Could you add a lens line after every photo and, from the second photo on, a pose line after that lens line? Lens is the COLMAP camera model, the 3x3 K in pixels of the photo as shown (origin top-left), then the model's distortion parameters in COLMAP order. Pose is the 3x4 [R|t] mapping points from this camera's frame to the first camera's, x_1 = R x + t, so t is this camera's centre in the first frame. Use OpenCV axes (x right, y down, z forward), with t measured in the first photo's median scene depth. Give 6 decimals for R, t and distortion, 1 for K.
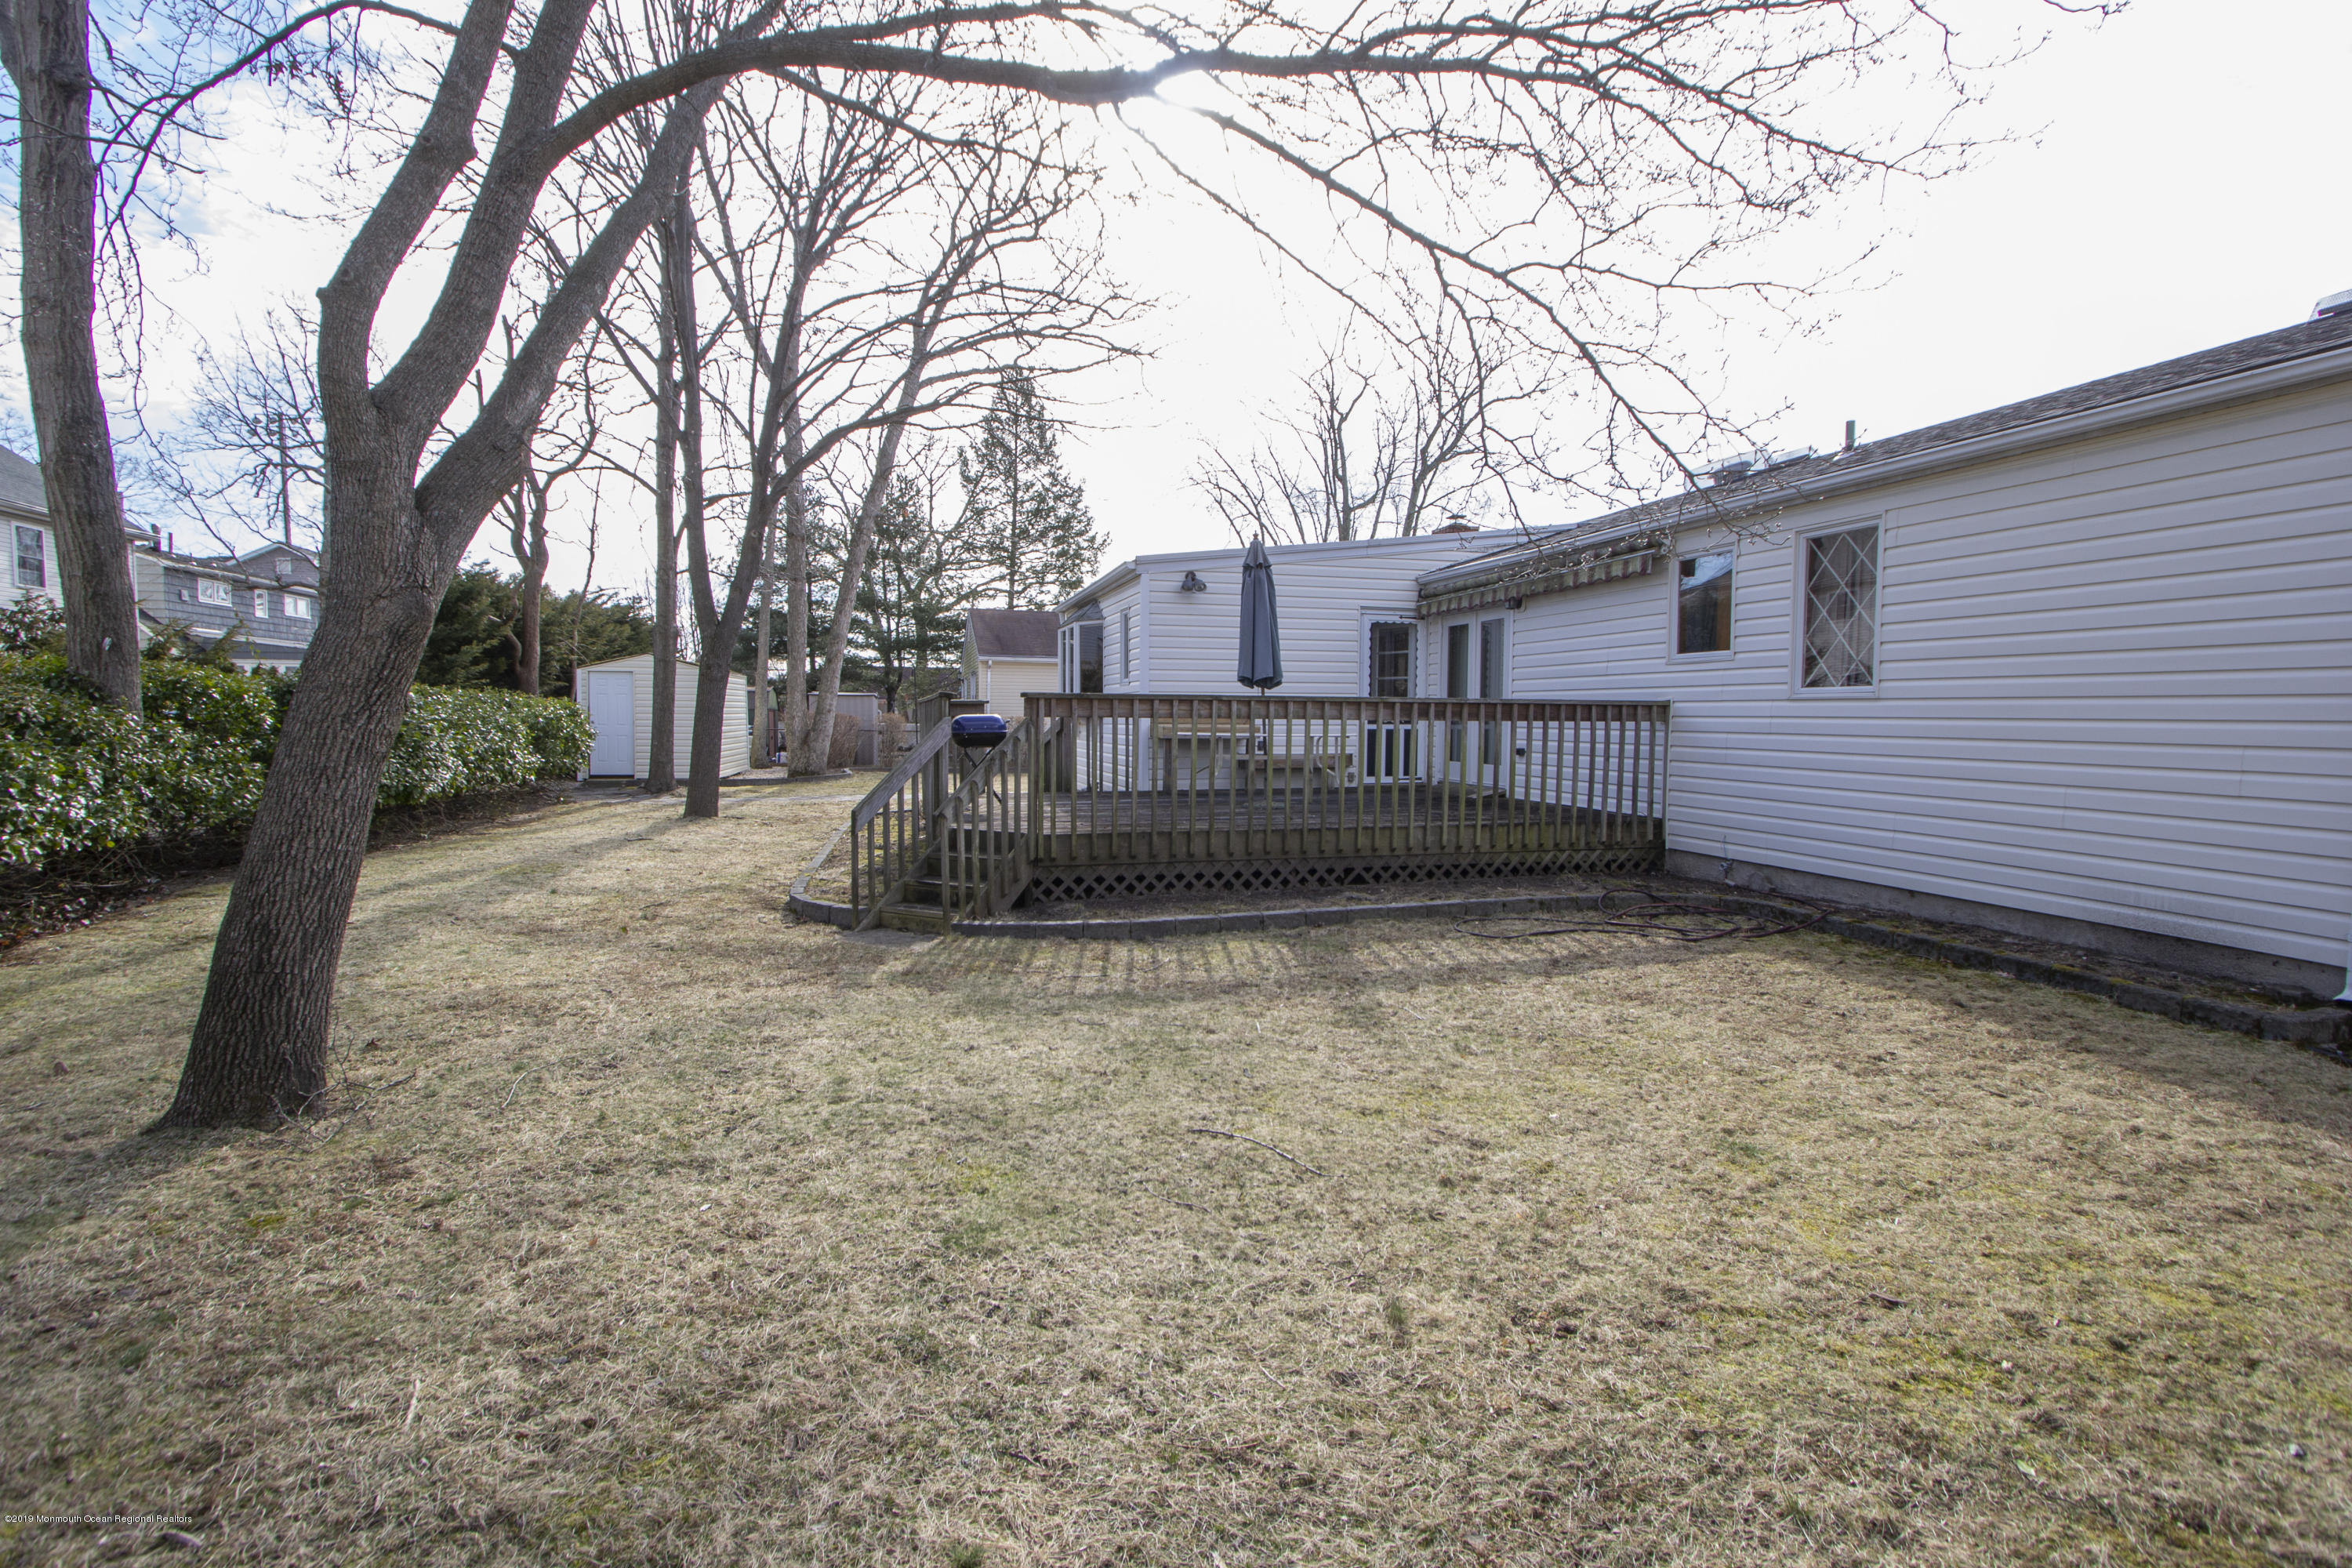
lens RADIAL K [[1095.4, 0, 1176.0], [0, 1095.4, 784.0], [0, 0, 1]] dist [-0.002985, -0.000478]
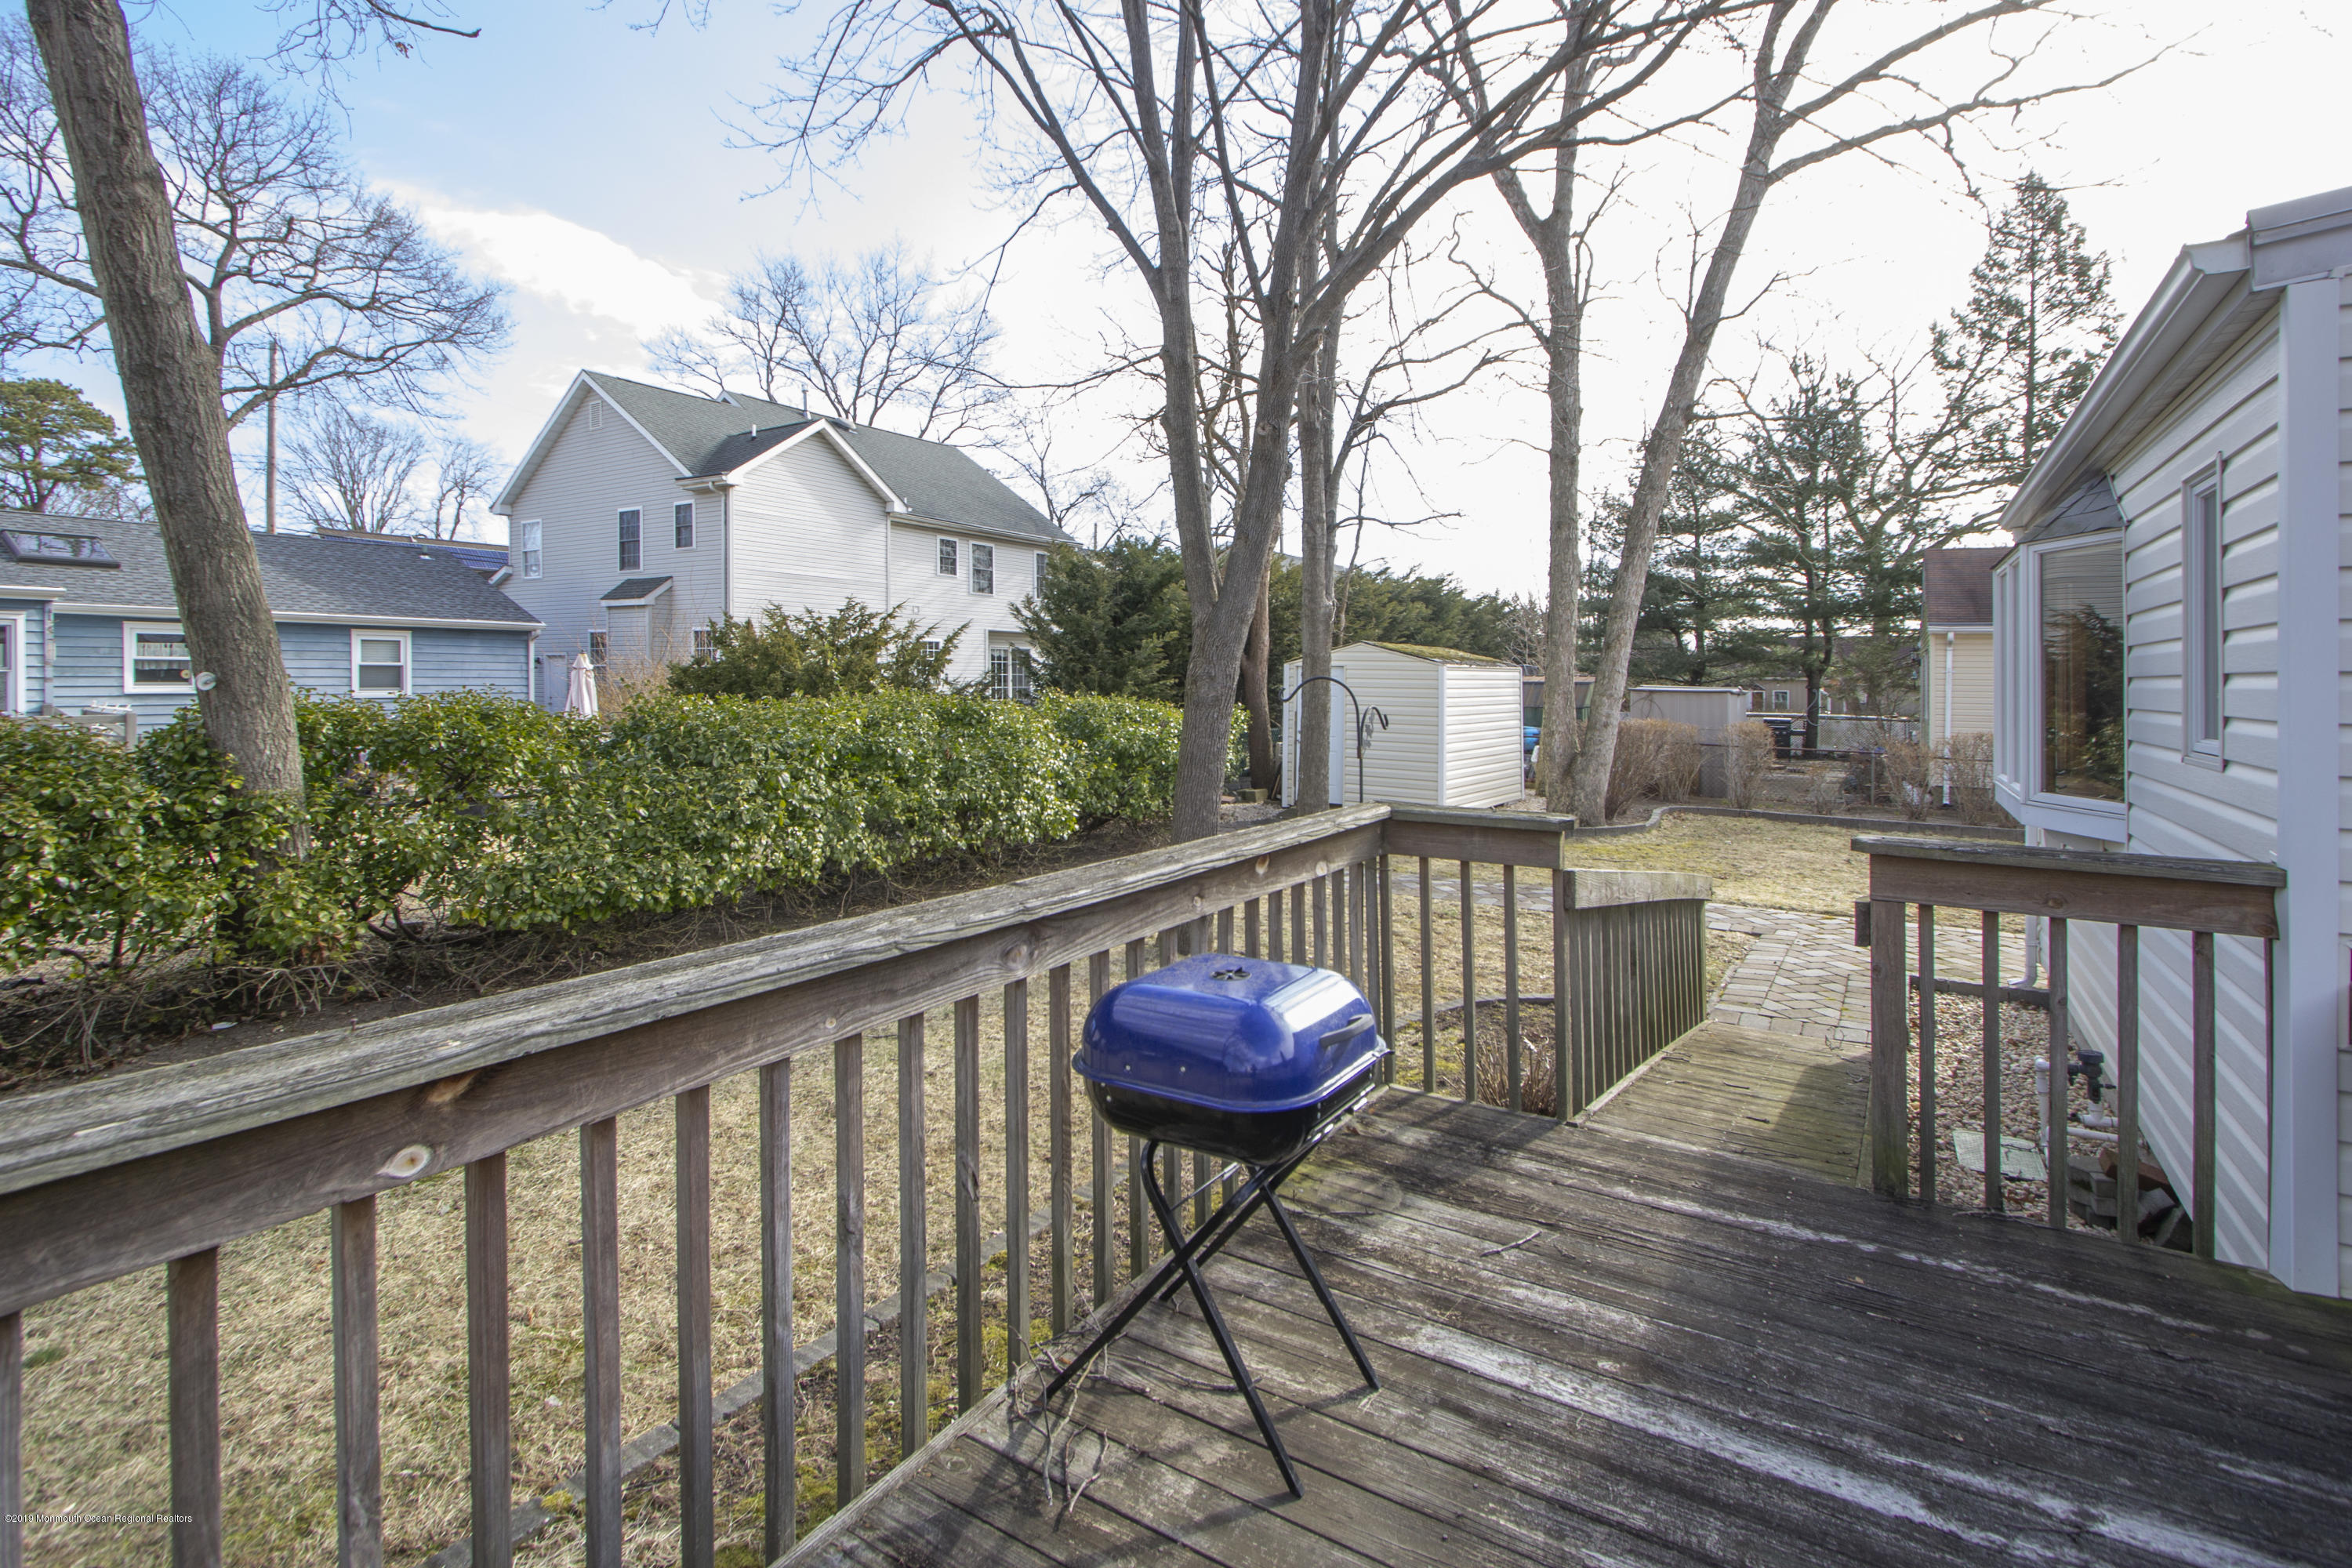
lens RADIAL K [[1115.4, 0, 1178.4], [0, 1115.4, 643.0], [0, 0, 1]] dist [-0.010285, 0.000965]
pose [[0.674450, -0.019114, -0.738073, -0.005729], [-0.055291, 0.995550, -0.076307, -0.027272], [0.736248, 0.092274, 0.670392, 0.207556]]
